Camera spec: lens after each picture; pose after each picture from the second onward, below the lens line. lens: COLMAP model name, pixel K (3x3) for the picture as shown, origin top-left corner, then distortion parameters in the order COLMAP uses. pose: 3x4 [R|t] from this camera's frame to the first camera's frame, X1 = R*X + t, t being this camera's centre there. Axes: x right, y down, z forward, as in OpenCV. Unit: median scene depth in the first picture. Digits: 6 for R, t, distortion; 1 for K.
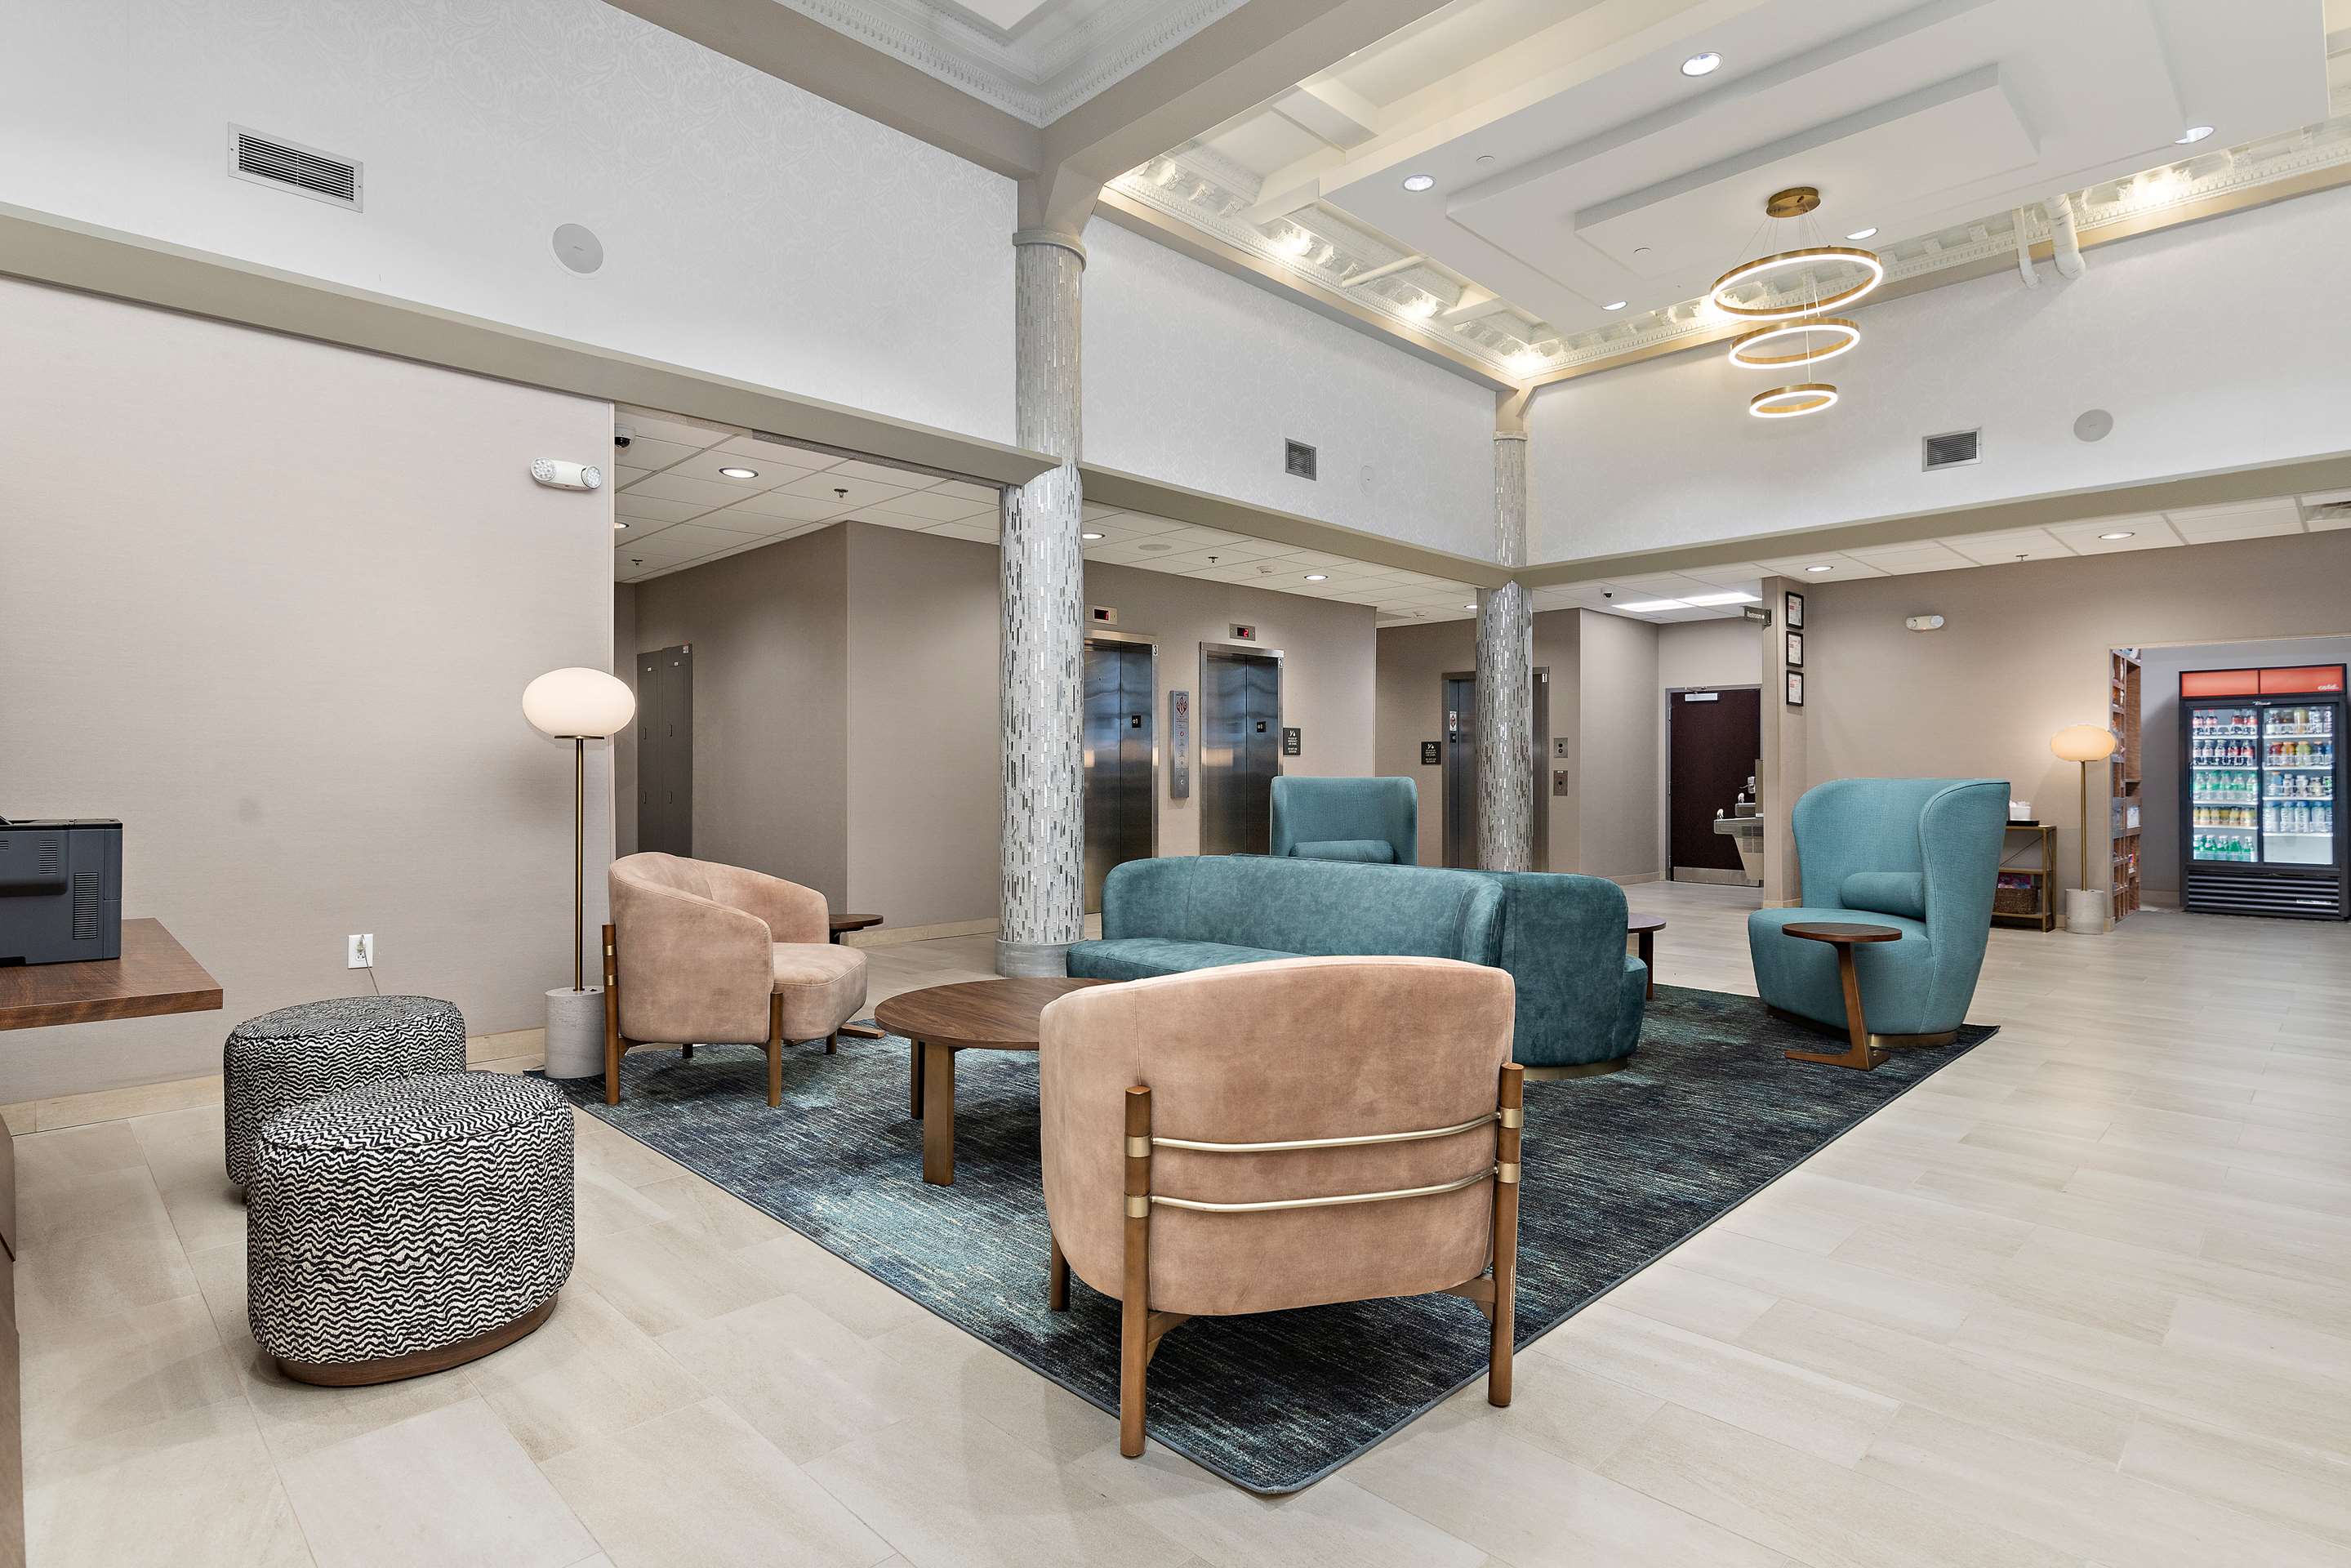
lens RADIAL K [[1210.8, 0, 1185.7], [0, 1210.8, 778.5], [0, 0, 1]] dist [-0.000036, 0.005003]
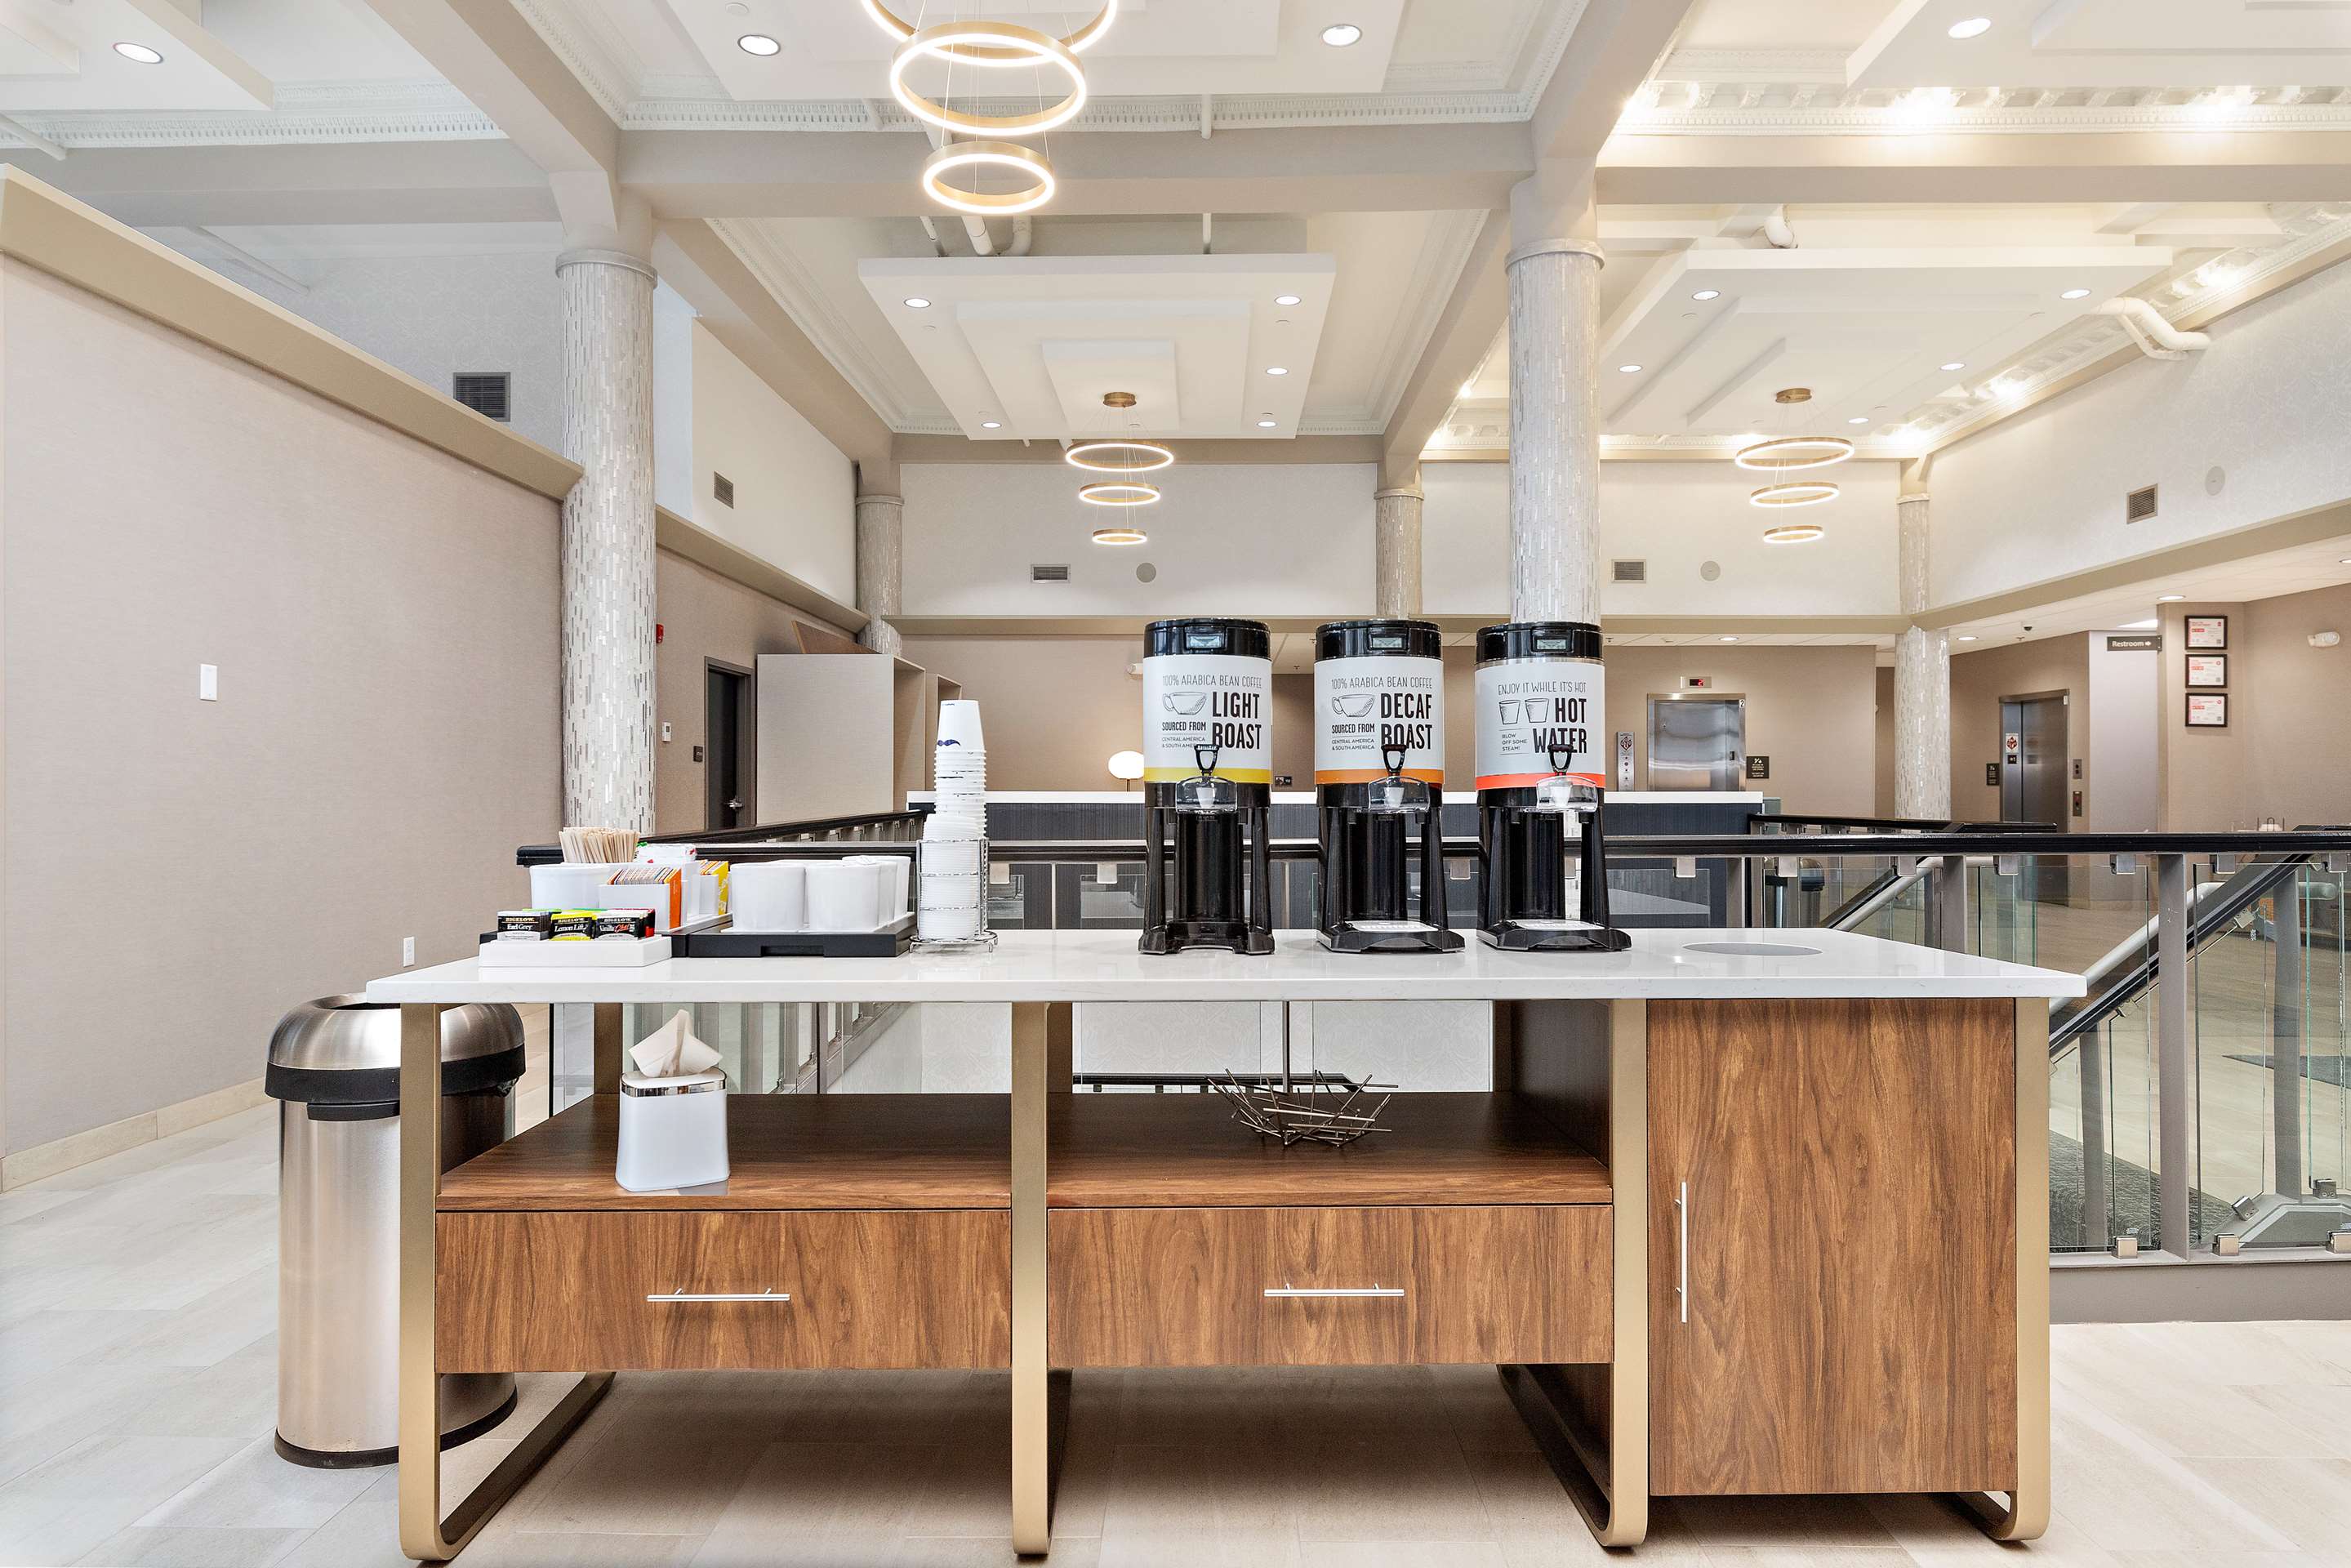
lens RADIAL K [[1400.8, 0, 1168.8], [0, 1400.8, 771.0], [0, 0, 1]] dist [-0.005313, -0.002206]
pose [[0.685779, -0.009140, -0.727753, 0.774684], [-0.005056, 0.999837, -0.017321, 0.000557], [0.727793, 0.015558, 0.685621, -0.429623]]
